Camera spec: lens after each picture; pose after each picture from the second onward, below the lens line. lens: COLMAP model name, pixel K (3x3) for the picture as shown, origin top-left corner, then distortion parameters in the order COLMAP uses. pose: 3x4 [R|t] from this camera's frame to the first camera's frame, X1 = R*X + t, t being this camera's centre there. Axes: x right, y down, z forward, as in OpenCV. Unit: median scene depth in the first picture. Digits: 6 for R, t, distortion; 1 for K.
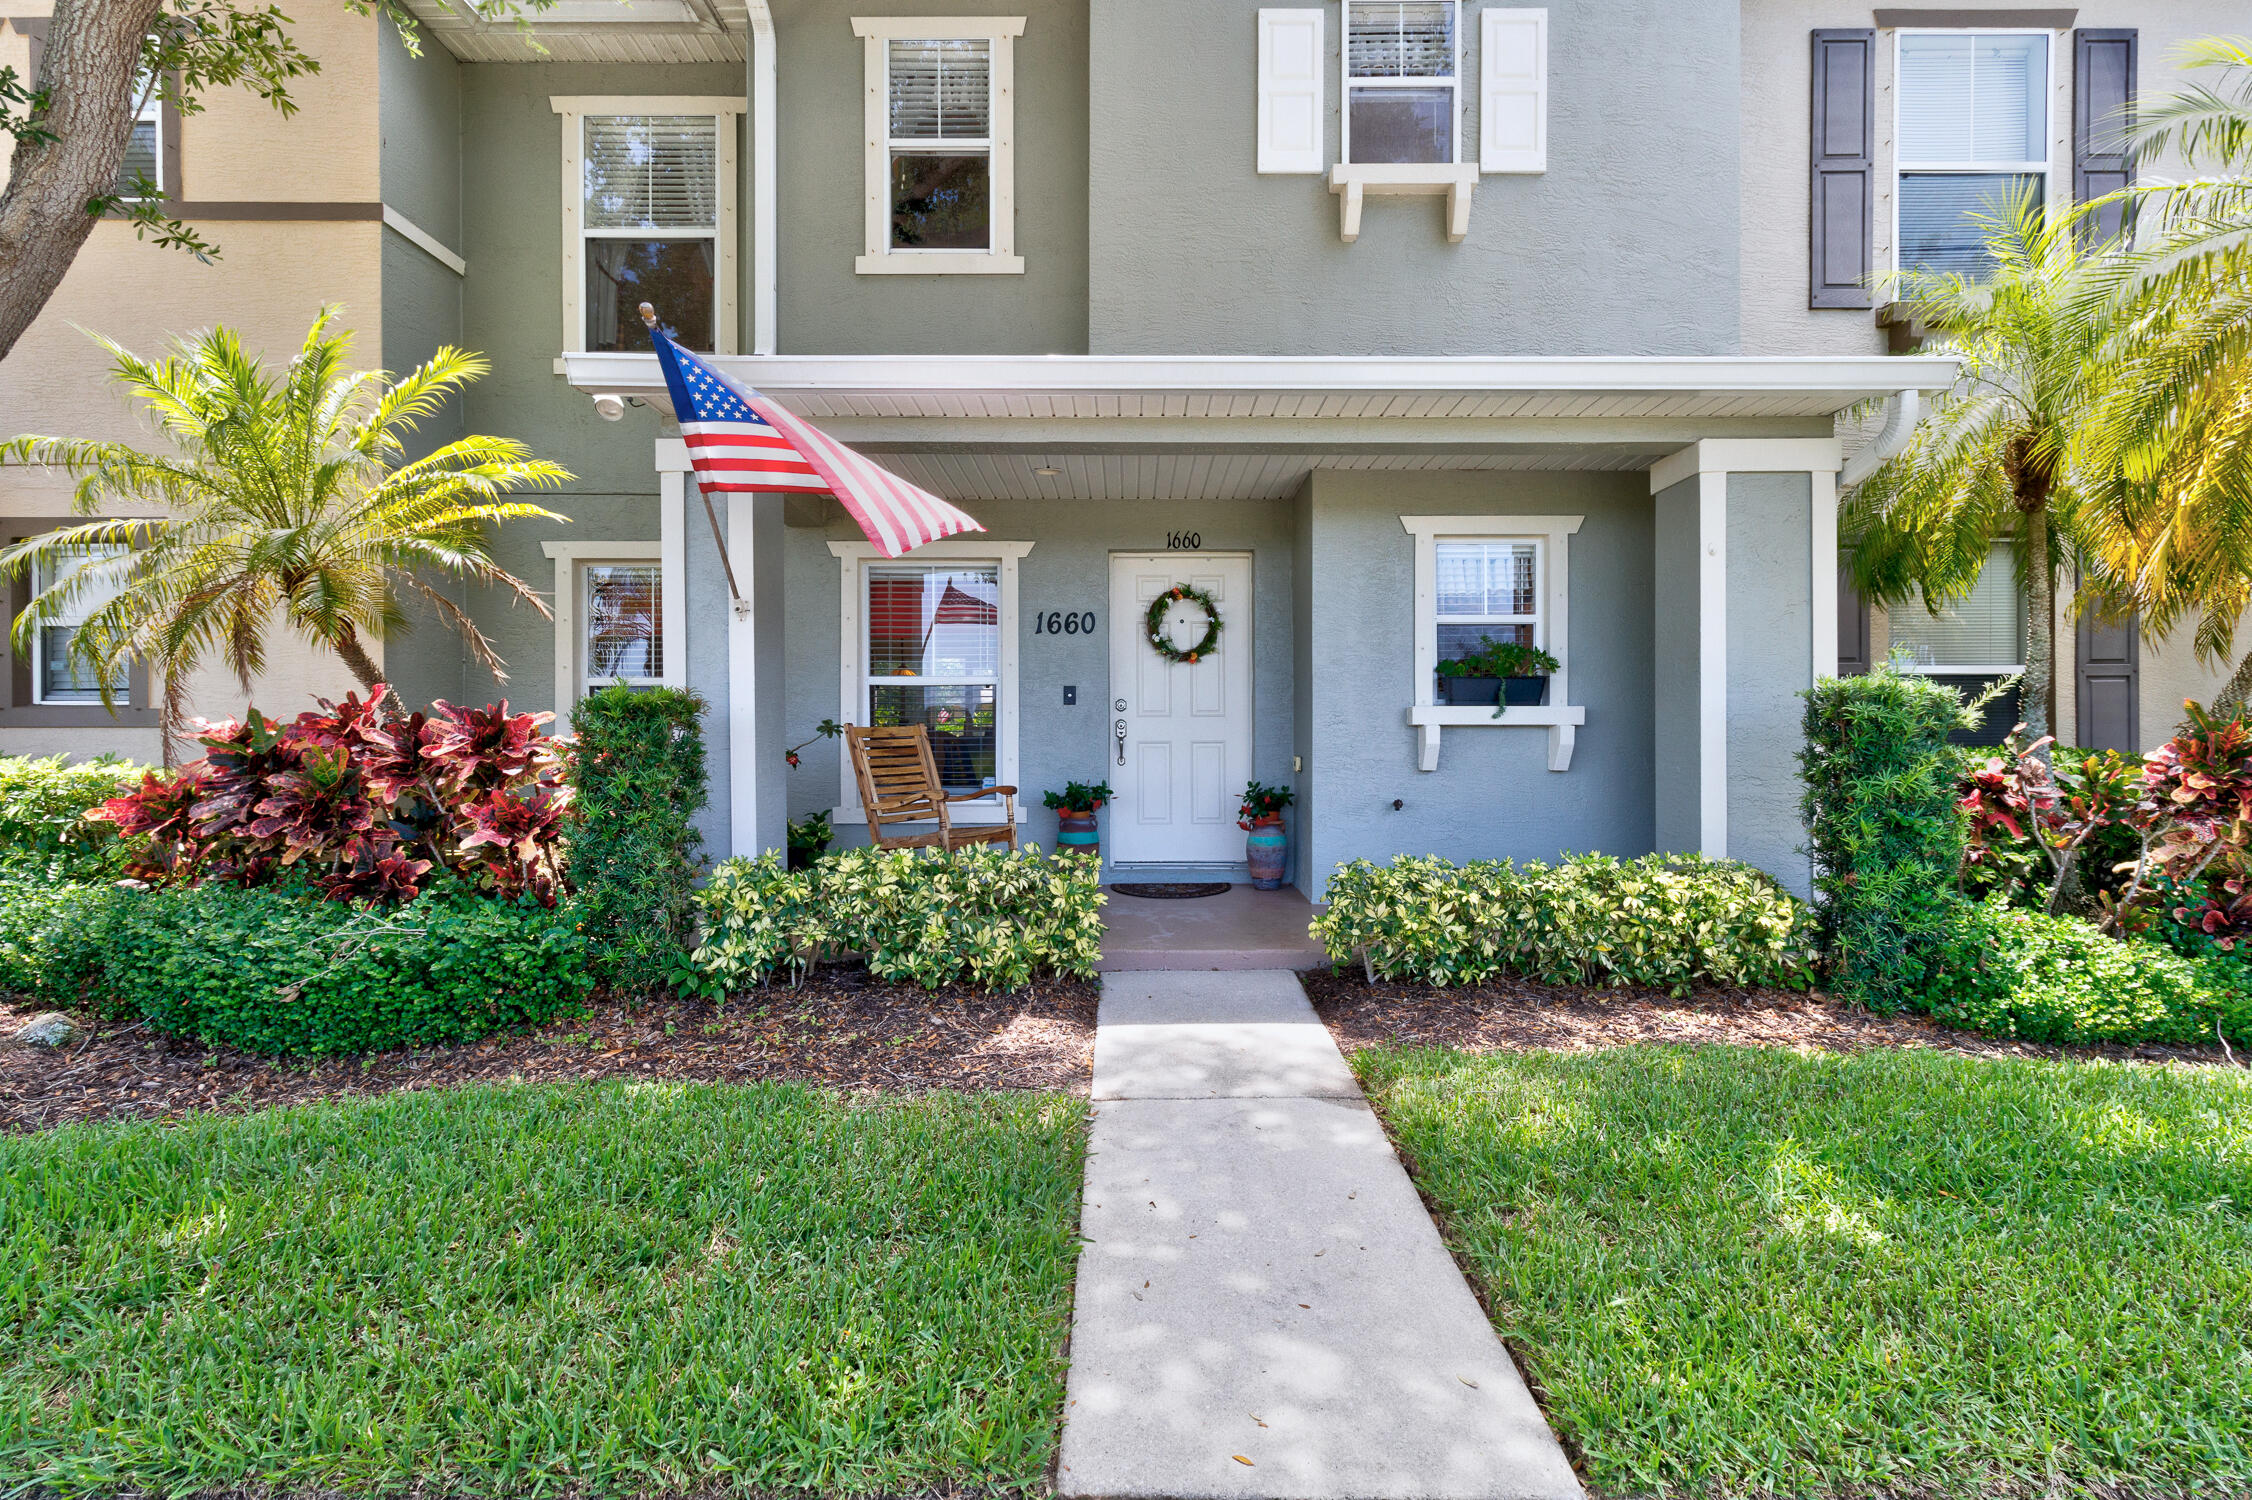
lens RADIAL K [[1029.9, 0, 1134.4], [0, 1029.9, 744.5], [0, 0, 1]] dist [0.002039, 0.000298]
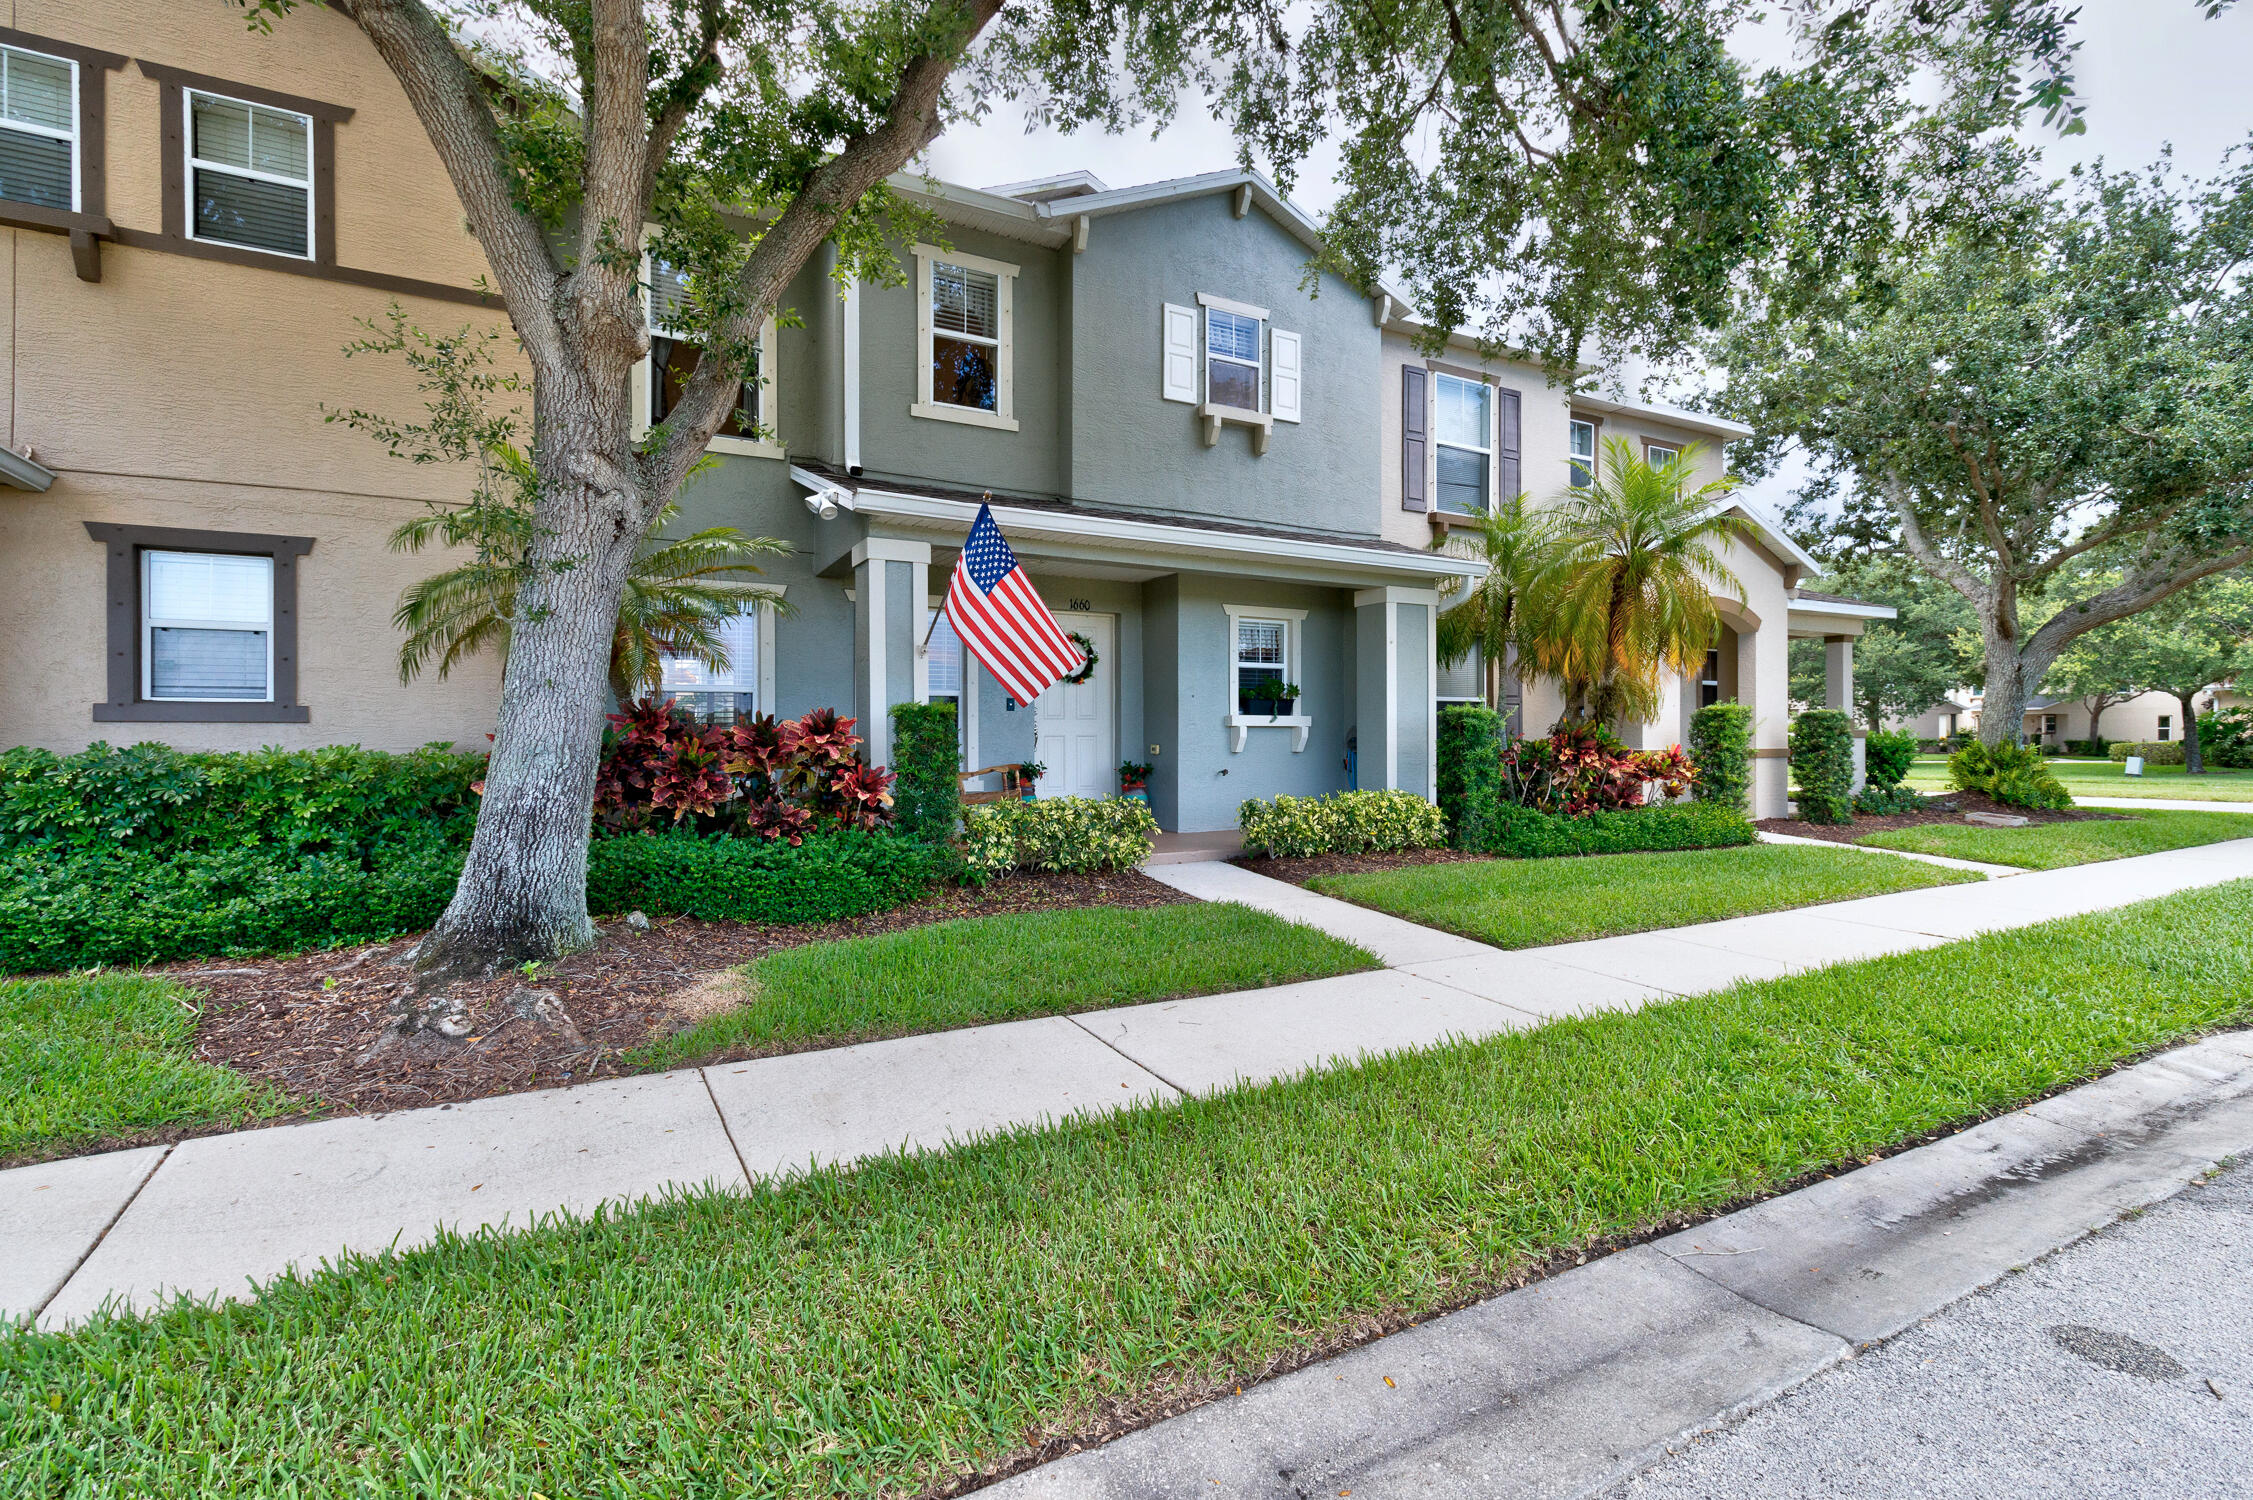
lens RADIAL K [[1037.1, 0, 1127.2], [0, 1037.1, 743.9], [0, 0, 1]] dist [0.002767, 0.000658]
pose [[0.877691, -0.002851, 0.479219, -0.717083], [0.001822, 0.999995, 0.002612, 0.006075], [-0.479224, -0.001419, 0.877691, -0.444281]]
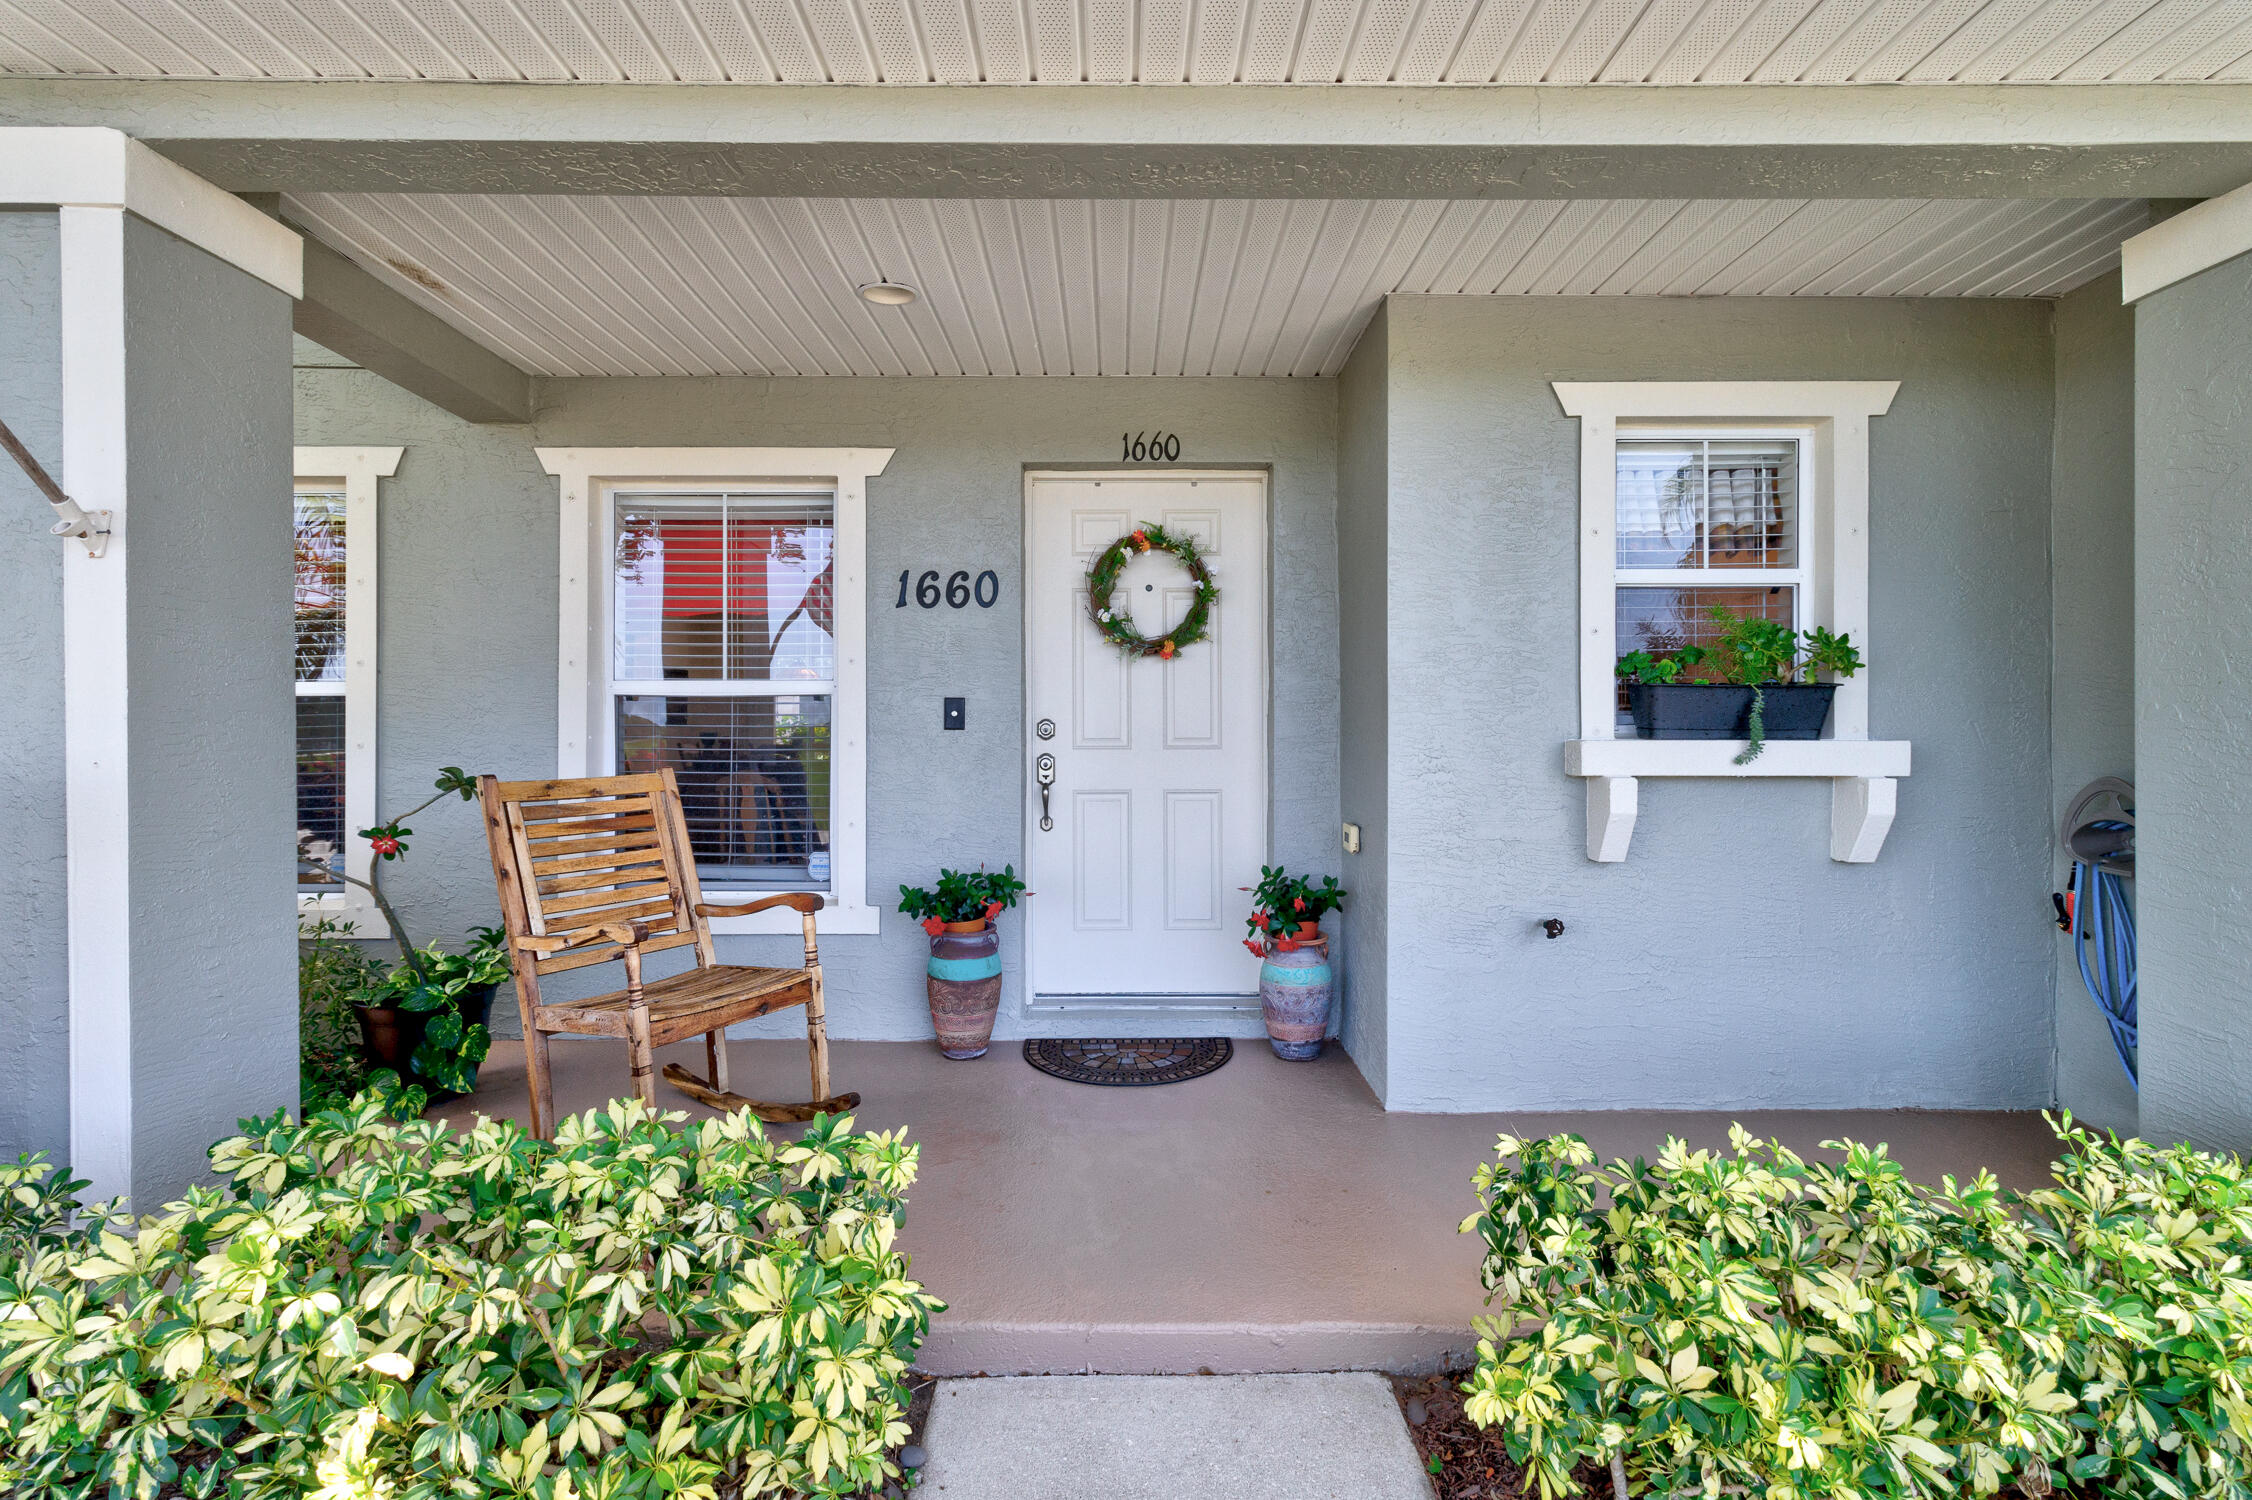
lens RADIAL K [[1039.0, 0, 1132.8], [0, 1039.0, 735.7], [0, 0, 1]] dist [0.003056, 0.000799]
pose [[0.999960, 0.000229, 0.008898, 0.036849], [-0.000180, 0.999985, -0.005523, -0.036592], [-0.008899, 0.005522, 0.999945, 0.471101]]
